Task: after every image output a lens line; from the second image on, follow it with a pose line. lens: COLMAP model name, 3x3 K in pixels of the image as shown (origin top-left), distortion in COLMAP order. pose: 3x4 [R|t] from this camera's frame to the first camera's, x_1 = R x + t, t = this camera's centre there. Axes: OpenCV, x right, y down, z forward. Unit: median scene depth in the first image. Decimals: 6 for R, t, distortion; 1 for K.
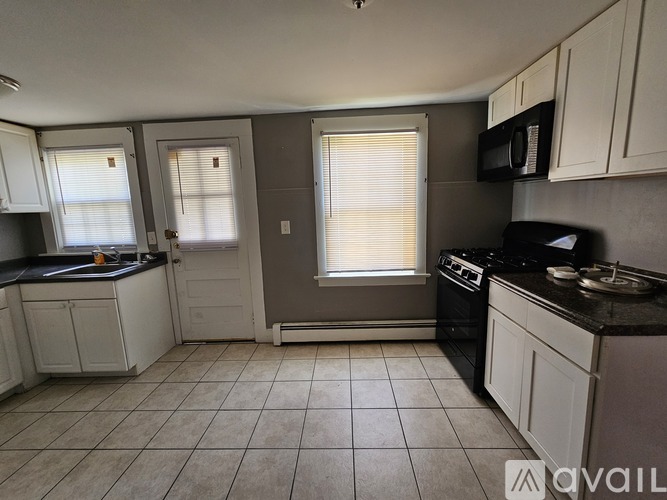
lens RADIAL K [[274.6, 0, 333.6], [0, 274.6, 246.7], [0, 0, 1]] dist [0.004079, 0.000270]
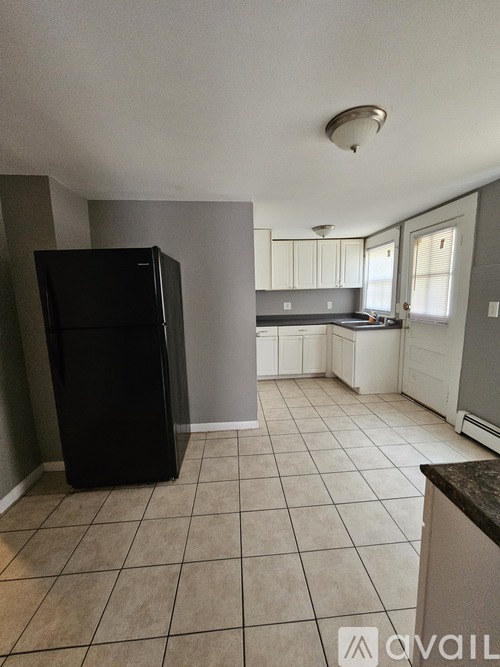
lens RADIAL K [[274.6, 0, 252.0], [0, 274.6, 334.6], [0, 0, 1]] dist [0.004079, 0.000270]
pose [[0.108564, 0.182704, -0.977156, 0.606173], [-0.120029, 0.978183, 0.169561, -0.048377], [0.986817, 0.098879, 0.128125, 0.150827]]
